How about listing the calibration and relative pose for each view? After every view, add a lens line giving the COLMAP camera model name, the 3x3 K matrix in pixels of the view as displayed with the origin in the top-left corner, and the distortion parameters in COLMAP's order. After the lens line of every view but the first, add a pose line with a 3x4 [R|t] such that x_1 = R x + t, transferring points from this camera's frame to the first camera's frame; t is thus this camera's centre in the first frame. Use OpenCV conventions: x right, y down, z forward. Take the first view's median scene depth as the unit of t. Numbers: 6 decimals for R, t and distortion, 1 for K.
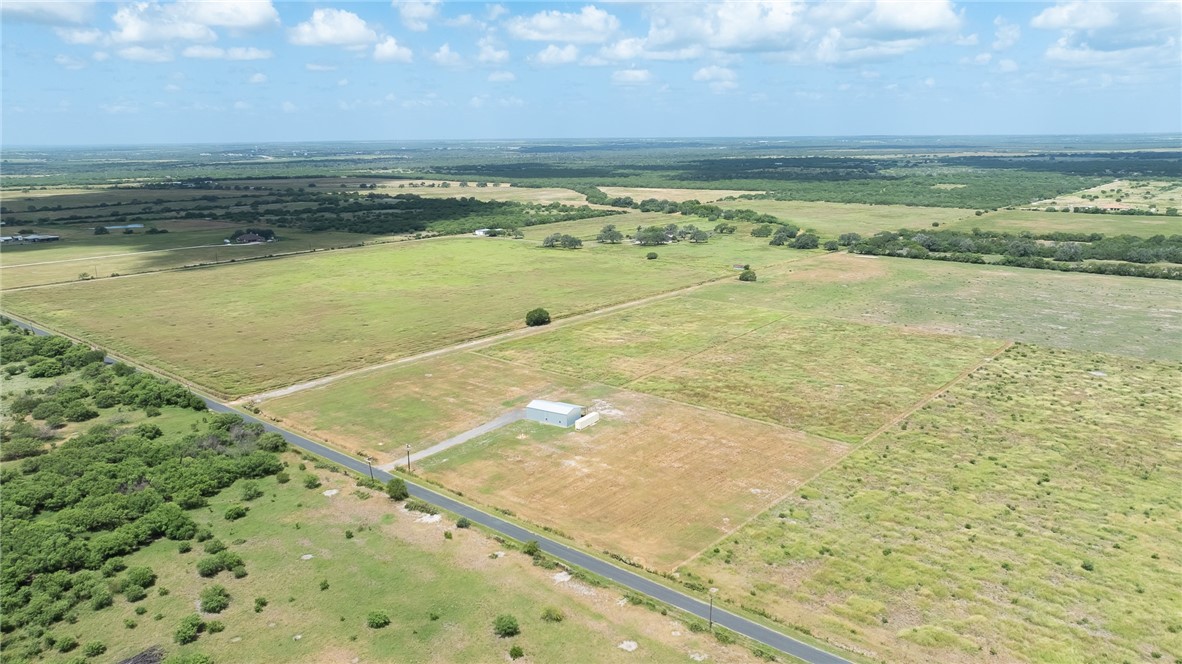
lens RADIAL K [[843.8, 0, 584.7], [0, 843.8, 322.6], [0, 0, 1]] dist [-0.015912, 0.001181]
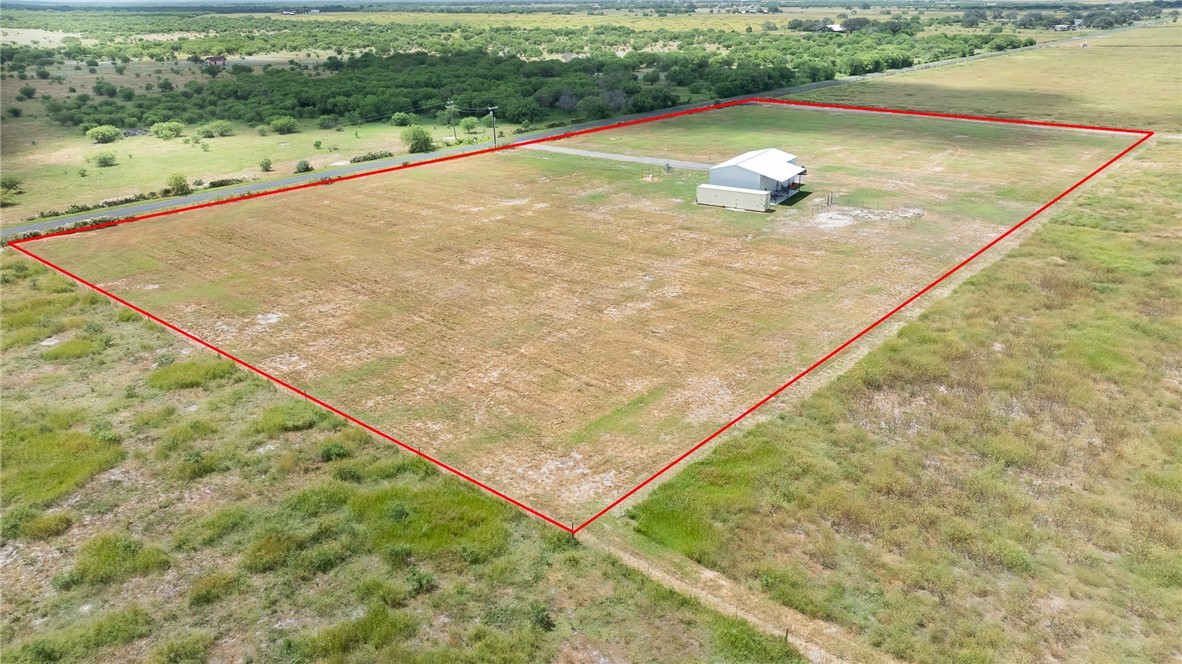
lens RADIAL K [[843.8, 0, 590.5], [0, 843.8, 321.3], [0, 0, 1]] dist [-0.015912, 0.001181]
pose [[0.023571, 0.378053, -0.925484, 0.449843], [-0.206251, 0.907664, 0.365521, 0.026030], [0.978215, 0.182266, 0.099369, 0.890205]]
